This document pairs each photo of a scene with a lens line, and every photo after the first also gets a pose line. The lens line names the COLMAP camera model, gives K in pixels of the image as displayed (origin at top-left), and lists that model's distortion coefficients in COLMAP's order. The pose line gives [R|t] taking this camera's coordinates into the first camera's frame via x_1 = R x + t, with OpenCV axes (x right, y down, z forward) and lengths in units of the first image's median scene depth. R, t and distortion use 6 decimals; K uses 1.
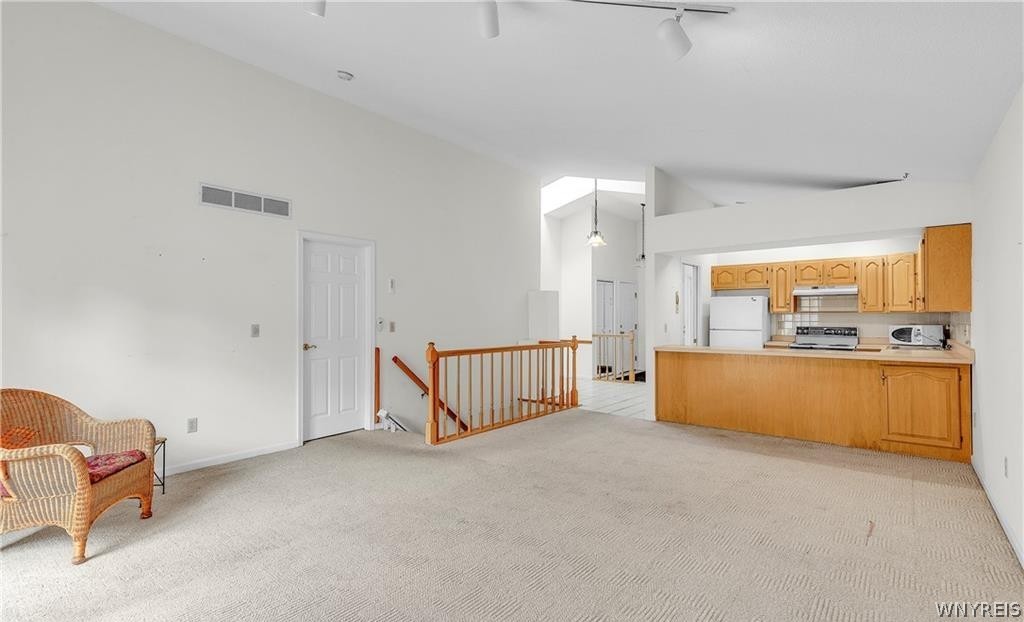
lens RADIAL K [[505.4, 0, 512.0], [0, 505.4, 311.0], [0, 0, 1]] dist [0.001821, 0.000201]
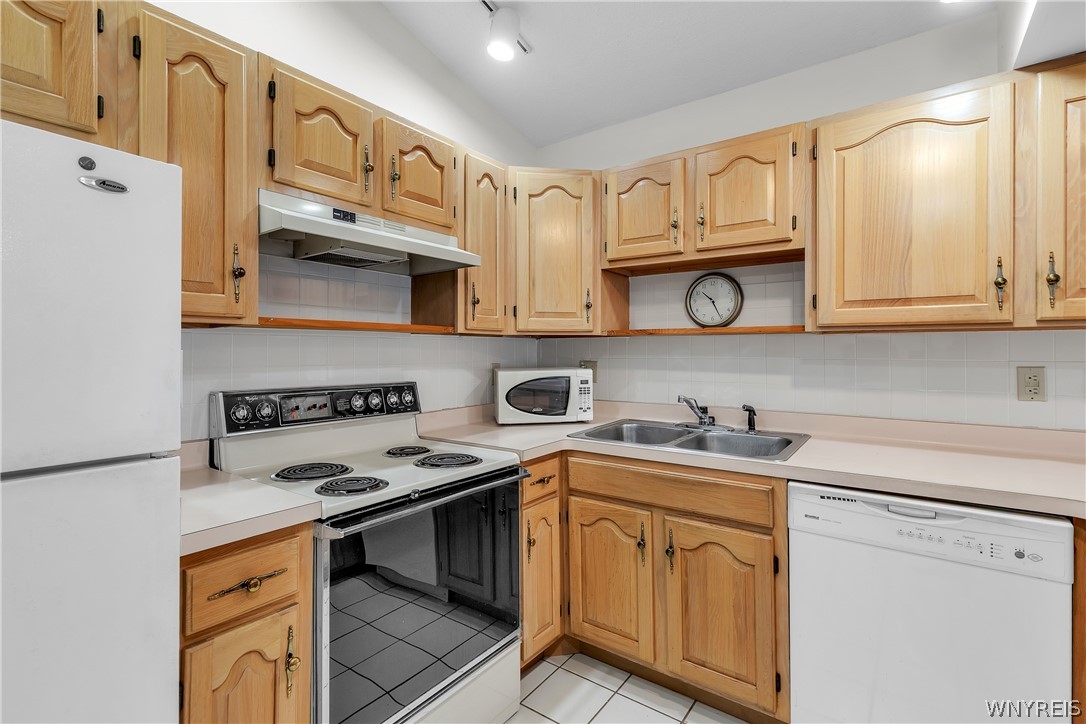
lens RADIAL K [[509.4, 0, 539.2], [0, 509.4, 348.4], [0, 0, 1]] dist [0.001496, -0.000225]
pose [[-0.091223, 0.004404, 0.995821, 0.219349], [-0.016194, 0.999851, -0.005906, 0.007924], [-0.995699, -0.016665, -0.091138, 0.559234]]
